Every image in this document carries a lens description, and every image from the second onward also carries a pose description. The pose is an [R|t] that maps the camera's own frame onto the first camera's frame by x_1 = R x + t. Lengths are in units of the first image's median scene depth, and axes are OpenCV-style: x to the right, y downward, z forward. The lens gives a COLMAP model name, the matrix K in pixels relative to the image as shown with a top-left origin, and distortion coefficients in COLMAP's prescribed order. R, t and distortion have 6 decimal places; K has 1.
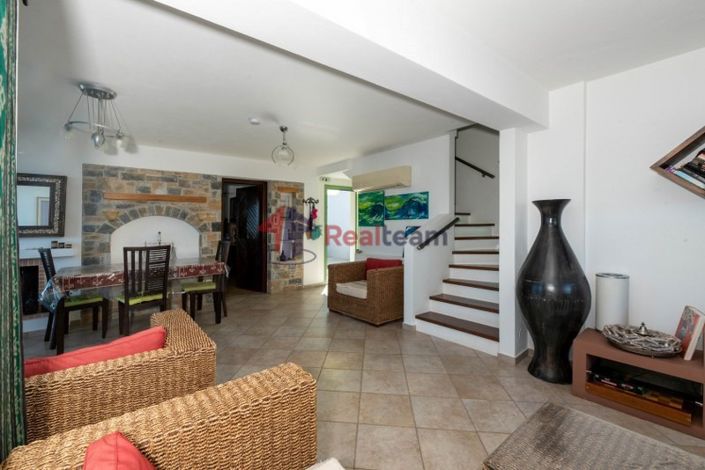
lens RADIAL K [[303.9, 0, 349.5], [0, 303.9, 229.5], [0, 0, 1]] dist [-0.002592, 0.000663]
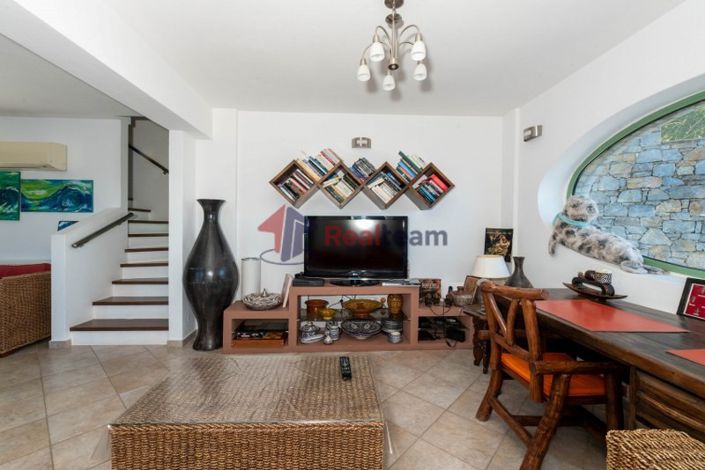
lens RADIAL K [[303.9, 0, 353.8], [0, 303.9, 239.7], [0, 0, 1]] dist [-0.002592, 0.000663]
pose [[0.609340, -0.004527, 0.792896, 0.046604], [-0.012040, 0.999816, 0.014962, 0.030246], [-0.792818, -0.018664, 0.609173, -0.150540]]
